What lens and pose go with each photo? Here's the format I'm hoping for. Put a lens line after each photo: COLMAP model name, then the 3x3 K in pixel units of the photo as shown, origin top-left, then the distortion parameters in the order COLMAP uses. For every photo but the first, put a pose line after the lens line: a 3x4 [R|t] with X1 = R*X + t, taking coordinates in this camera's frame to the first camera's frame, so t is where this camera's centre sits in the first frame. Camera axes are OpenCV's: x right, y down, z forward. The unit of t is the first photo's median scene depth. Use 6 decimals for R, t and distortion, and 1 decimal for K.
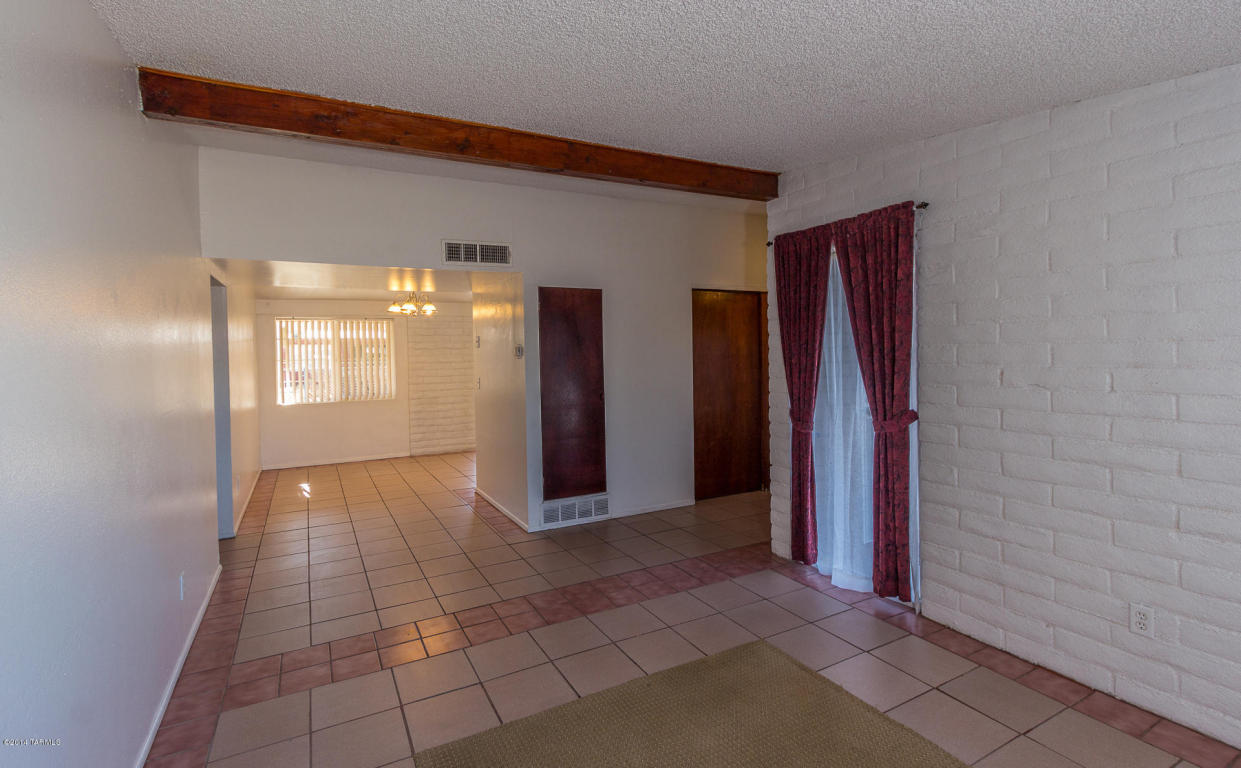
lens RADIAL K [[572.3, 0, 609.9], [0, 572.3, 358.8], [0, 0, 1]] dist [0.002397, 0.000084]
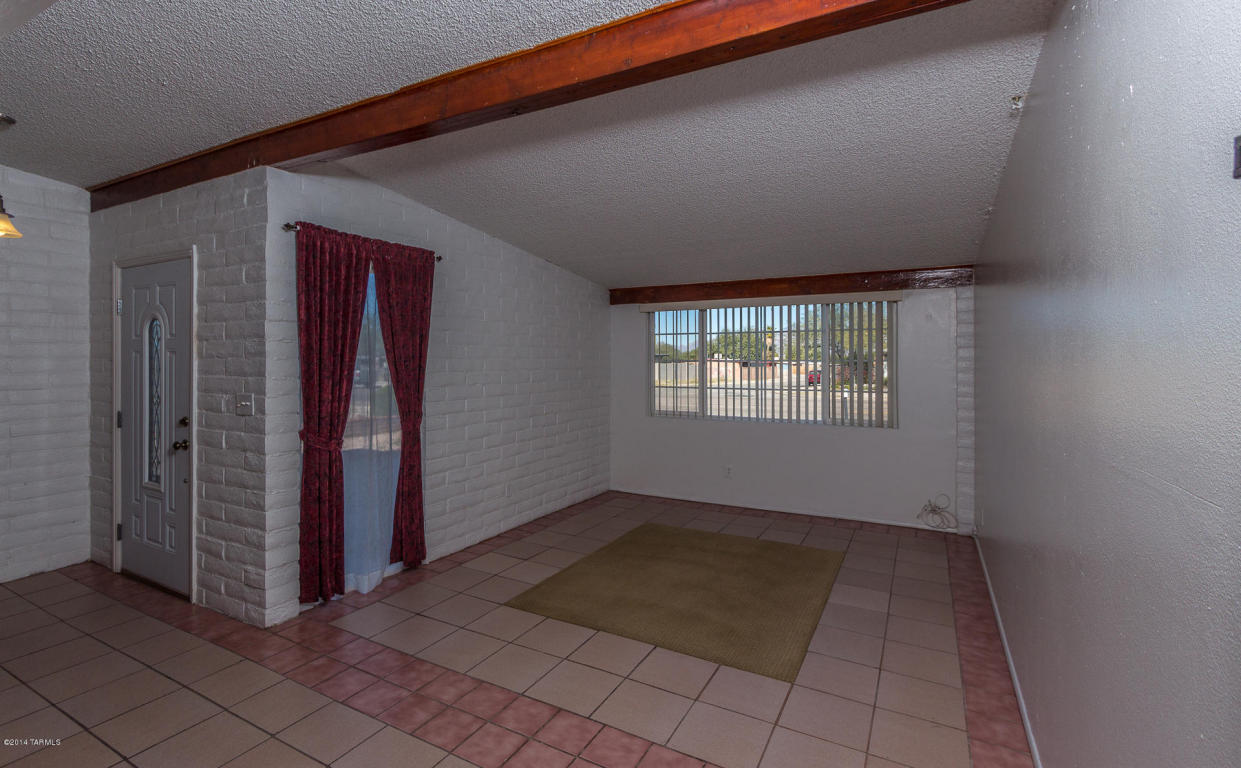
lens RADIAL K [[572.3, 0, 609.9], [0, 572.3, 358.8], [0, 0, 1]] dist [0.002397, 0.000084]
pose [[-0.543582, 0.022040, 0.839066, -0.748212], [0.024258, 0.999650, -0.010542, 0.000379], [-0.839005, 0.014624, -0.543927, 1.267259]]
